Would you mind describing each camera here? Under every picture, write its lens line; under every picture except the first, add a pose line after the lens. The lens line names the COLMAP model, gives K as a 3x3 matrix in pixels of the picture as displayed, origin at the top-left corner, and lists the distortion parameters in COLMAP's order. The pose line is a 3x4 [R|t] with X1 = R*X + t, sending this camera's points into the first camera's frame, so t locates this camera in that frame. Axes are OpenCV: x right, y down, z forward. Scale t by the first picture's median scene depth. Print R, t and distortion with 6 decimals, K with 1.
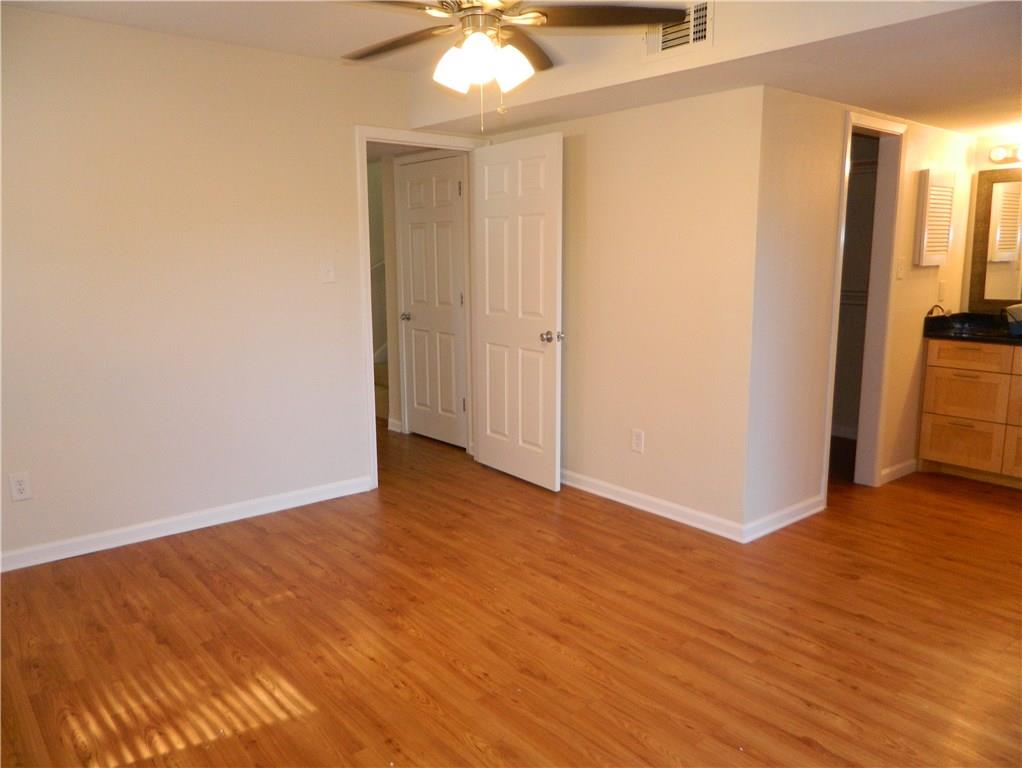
lens RADIAL K [[768.0, 0, 511.0], [0, 768.0, 384.0], [0, 0, 1]] dist [-0.006518, -0.005182]
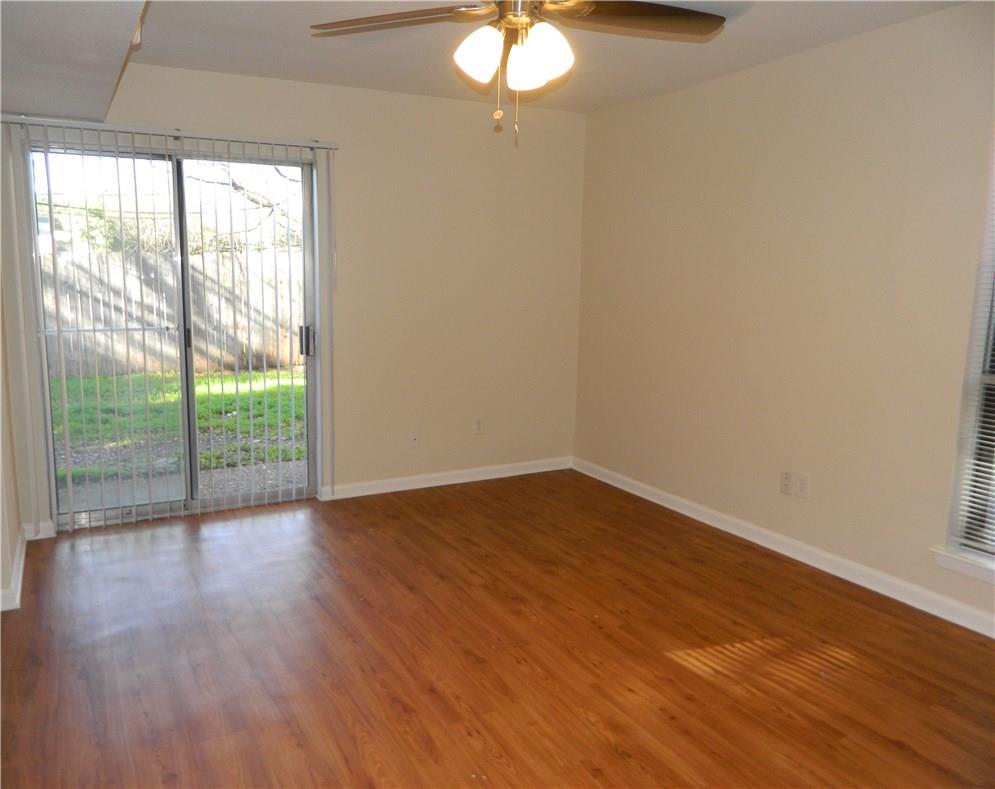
lens RADIAL K [[779.0, 0, 464.9], [0, 779.0, 396.3], [0, 0, 1]] dist [0.004812, 0.005655]
pose [[-0.974127, -0.041877, 0.222085, -0.160975], [0.032748, 0.946156, 0.322052, -0.281742], [-0.223614, 0.320992, -0.920305, 1.640427]]
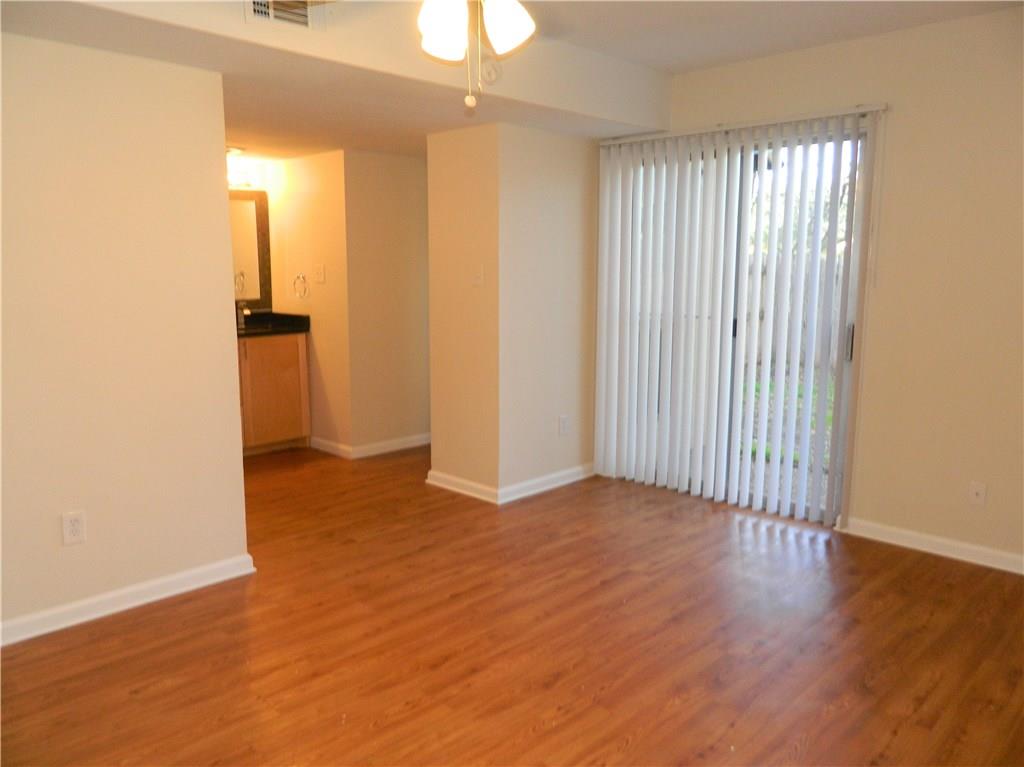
lens RADIAL K [[769.5, 0, 512.0], [0, 769.5, 383.5], [0, 0, 1]] dist [-0.006518, -0.005182]
pose [[-0.099932, -0.149311, 0.983728, -0.759255], [0.168762, 0.971808, 0.164645, -0.141192], [-0.980578, 0.182469, -0.071916, 0.908394]]
